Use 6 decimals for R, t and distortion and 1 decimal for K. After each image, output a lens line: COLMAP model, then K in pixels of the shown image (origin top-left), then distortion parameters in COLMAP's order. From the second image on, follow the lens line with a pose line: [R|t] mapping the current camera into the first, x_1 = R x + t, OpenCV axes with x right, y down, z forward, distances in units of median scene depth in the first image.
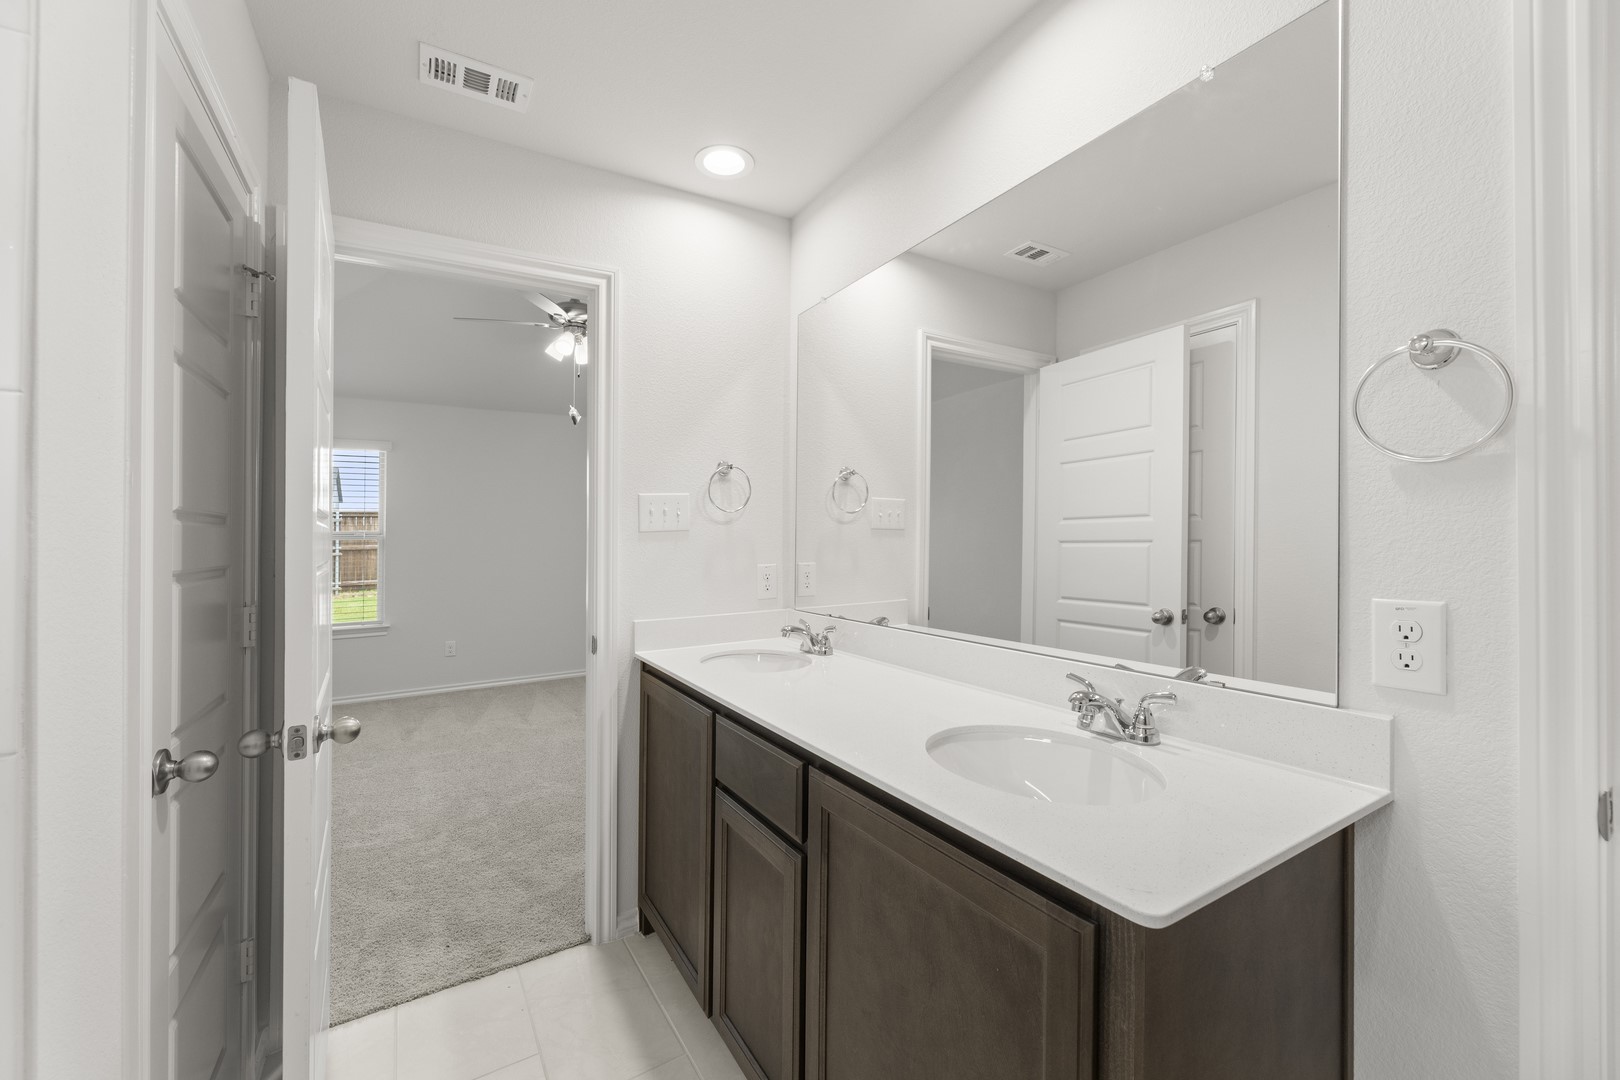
lens RADIAL K [[680.3, 0, 810.0], [0, 680.3, 540.0], [0, 0, 1]] dist [-0.001022, -0.000012]
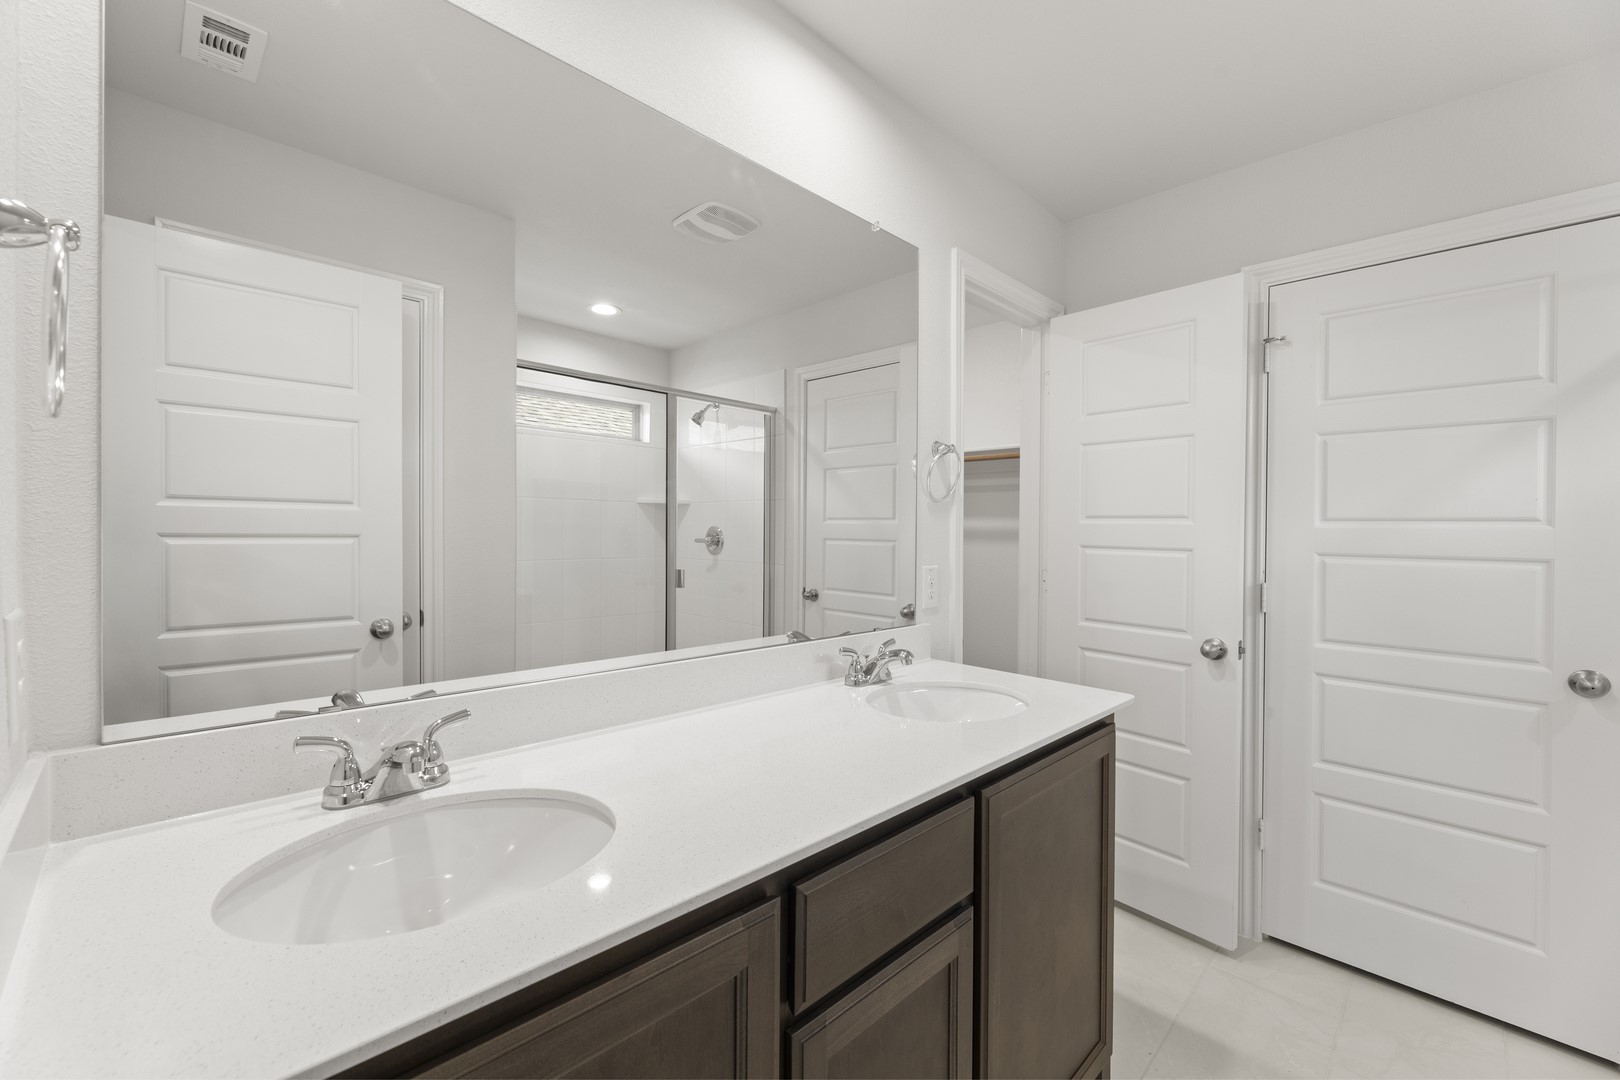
lens RADIAL K [[680.3, 0, 810.0], [0, 680.3, 540.0], [0, 0, 1]] dist [-0.001022, -0.000012]
pose [[-0.252988, 0.003494, 0.967463, -0.453019], [-0.004129, 0.999980, -0.004692, 0.009210], [-0.967460, -0.005181, -0.252969, 0.829600]]
